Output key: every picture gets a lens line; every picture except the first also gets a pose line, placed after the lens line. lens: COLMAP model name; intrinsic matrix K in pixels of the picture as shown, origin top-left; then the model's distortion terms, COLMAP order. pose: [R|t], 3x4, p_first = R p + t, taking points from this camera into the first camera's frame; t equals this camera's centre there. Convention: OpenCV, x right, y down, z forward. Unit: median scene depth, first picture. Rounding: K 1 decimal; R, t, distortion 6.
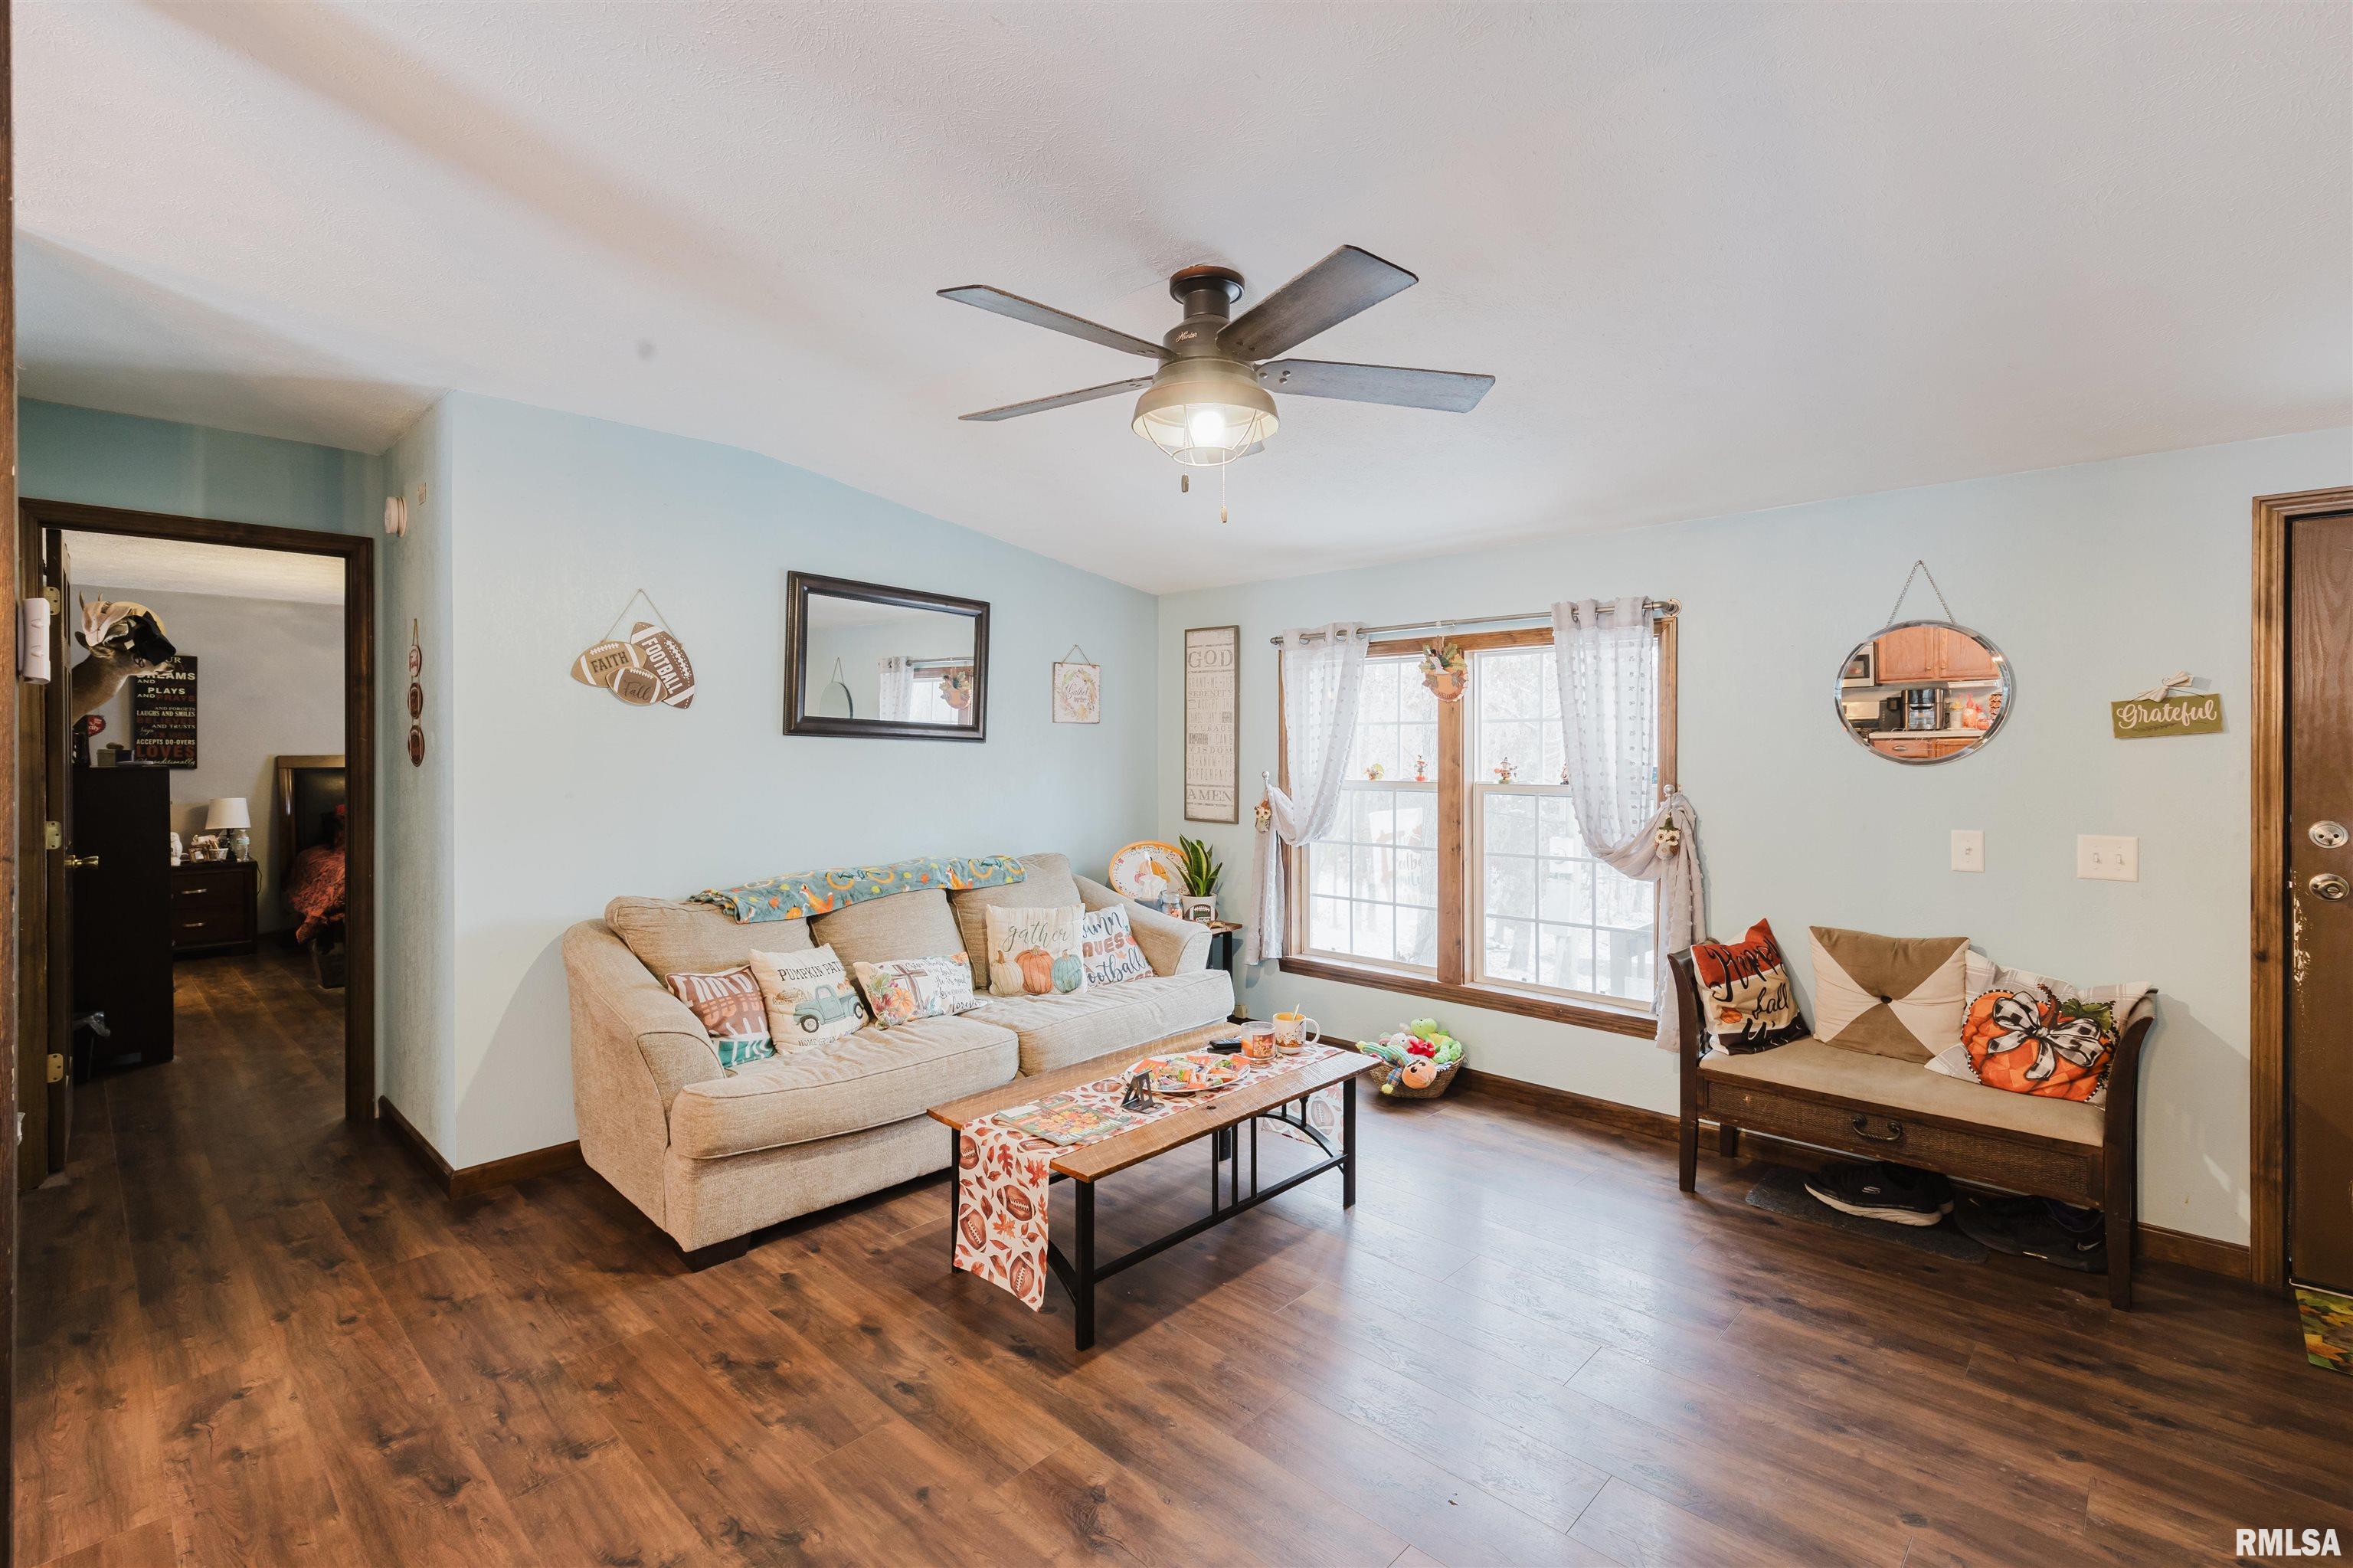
lens RADIAL K [[1059.6, 0, 1172.6], [0, 1059.6, 742.5], [0, 0, 1]] dist [0.003562, -0.000196]
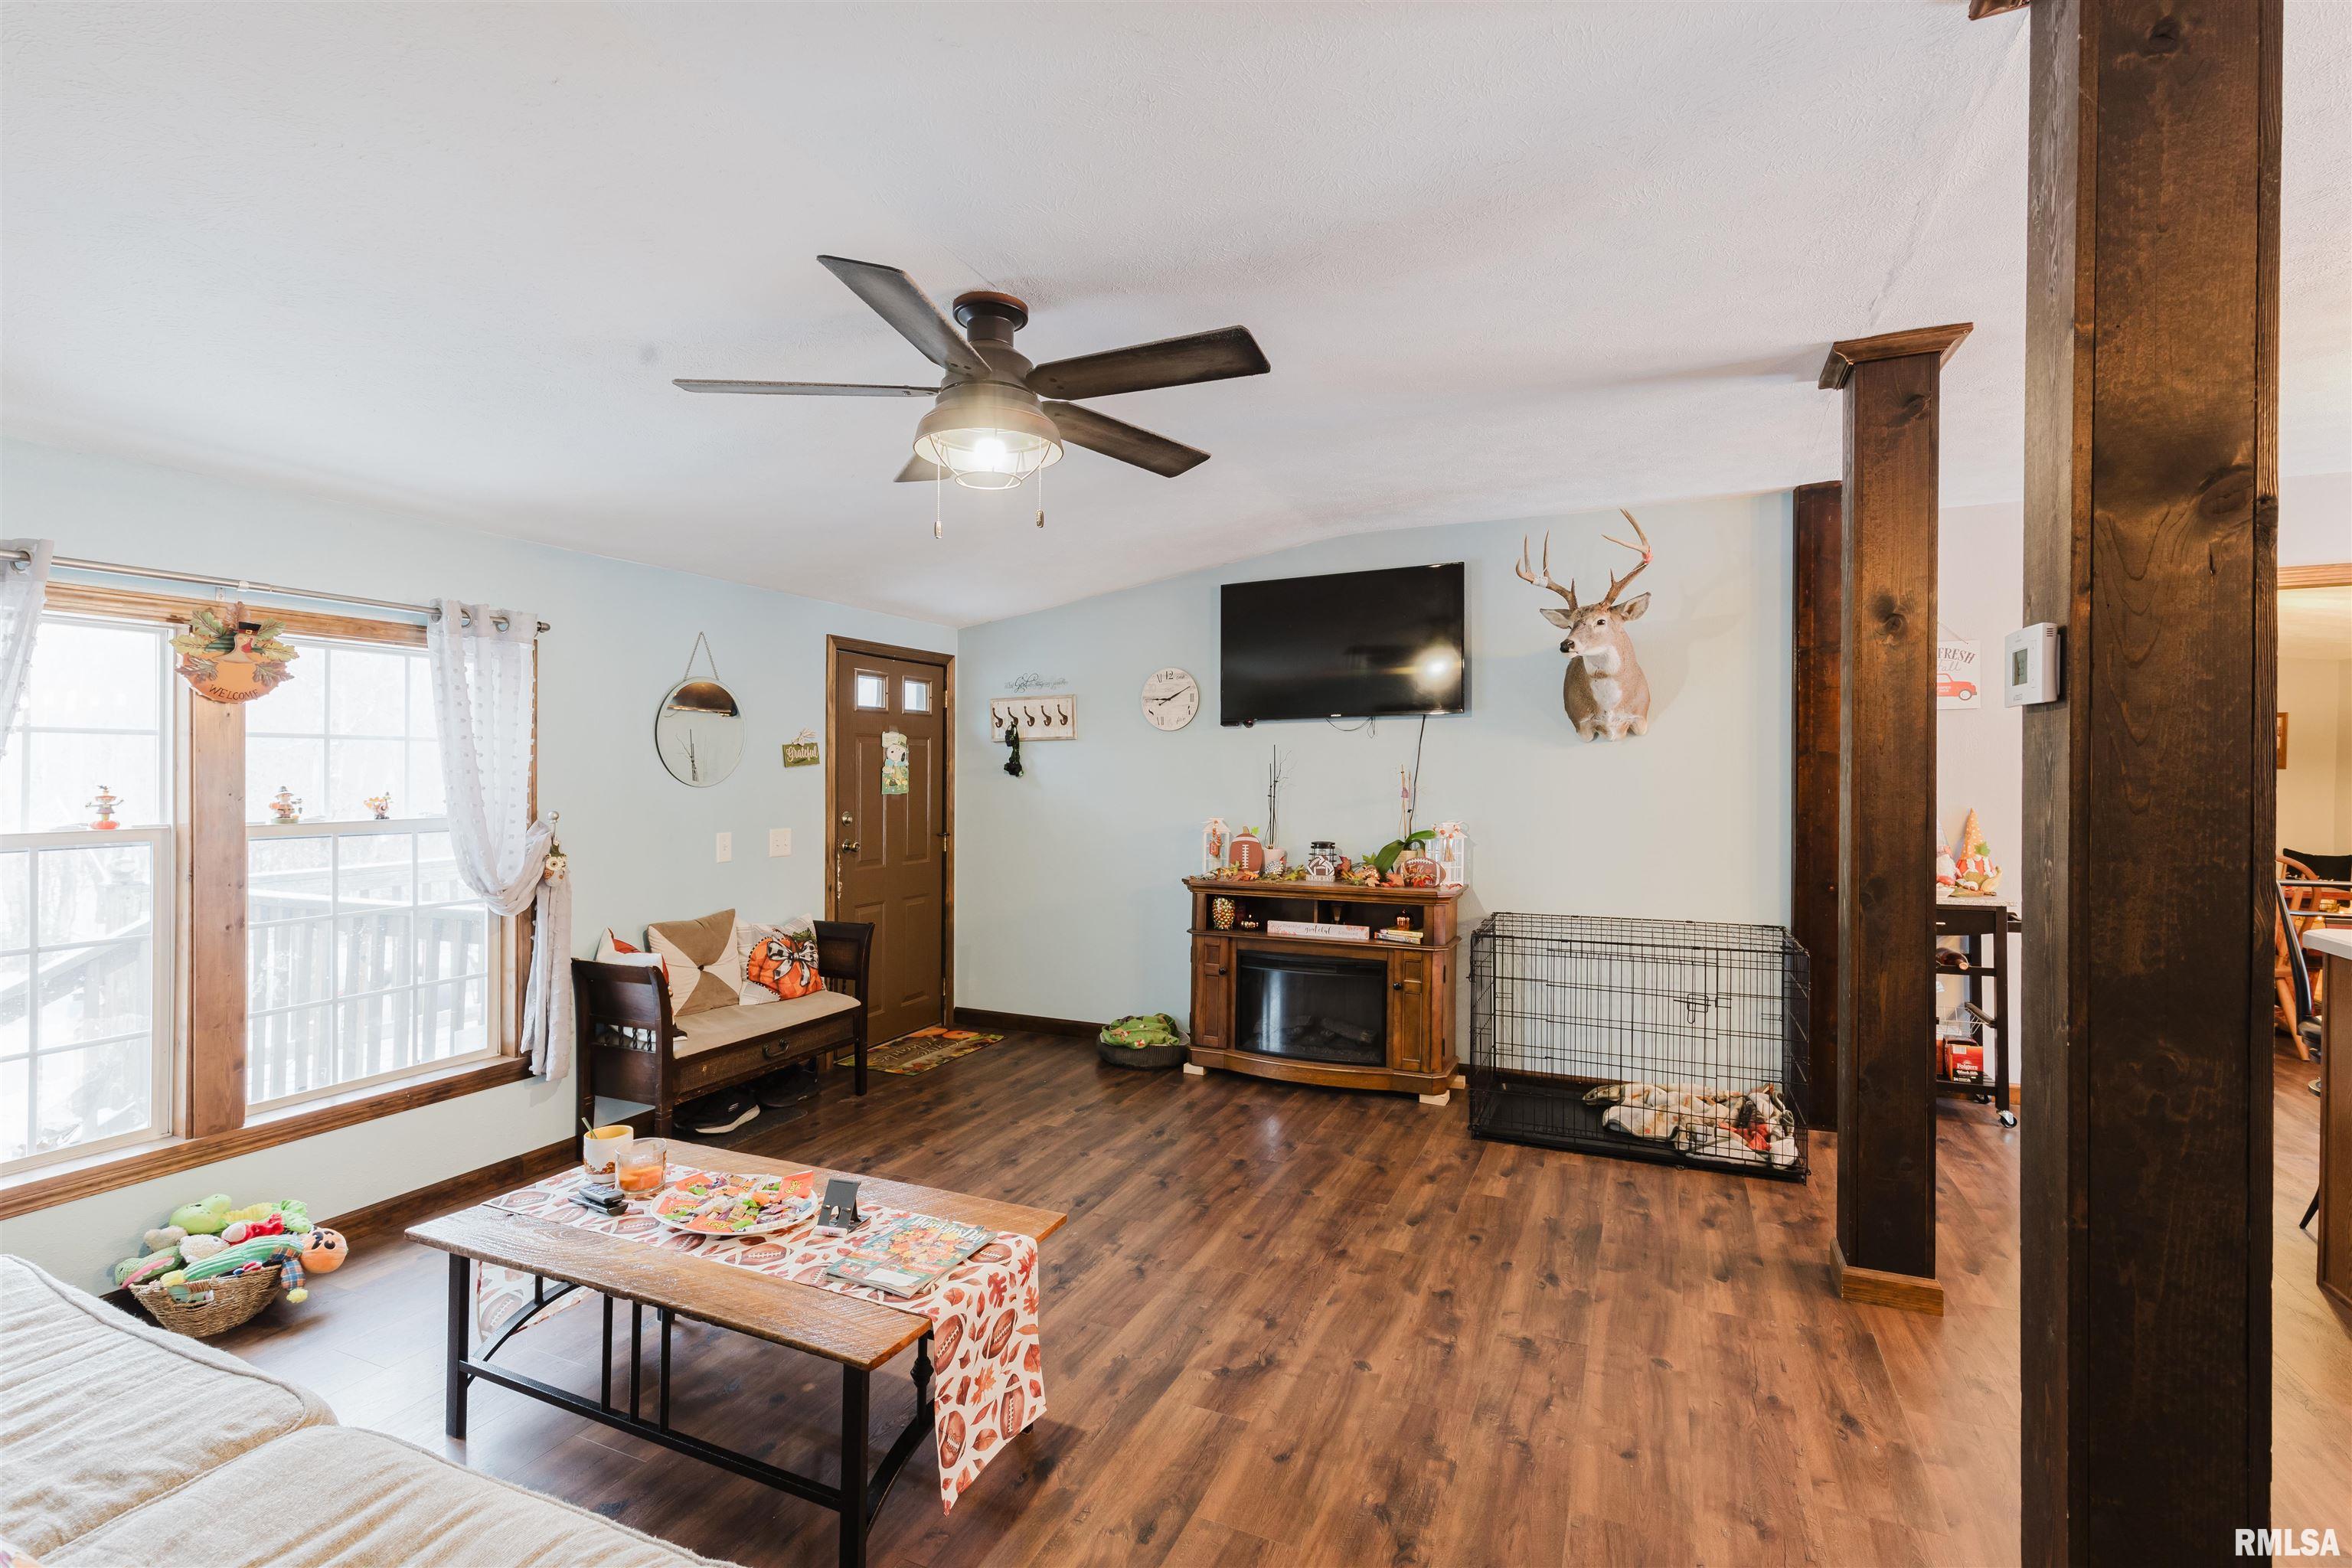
lens RADIAL K [[1062.8, 0, 1170.3], [0, 1062.8, 763.1], [0, 0, 1]] dist [0.006324, 0.000076]
pose [[-0.331831, 0.009149, 0.943294, -0.711012], [-0.005080, 0.999921, -0.011485, 0.004364], [-0.943325, -0.008603, -0.331759, 0.849608]]
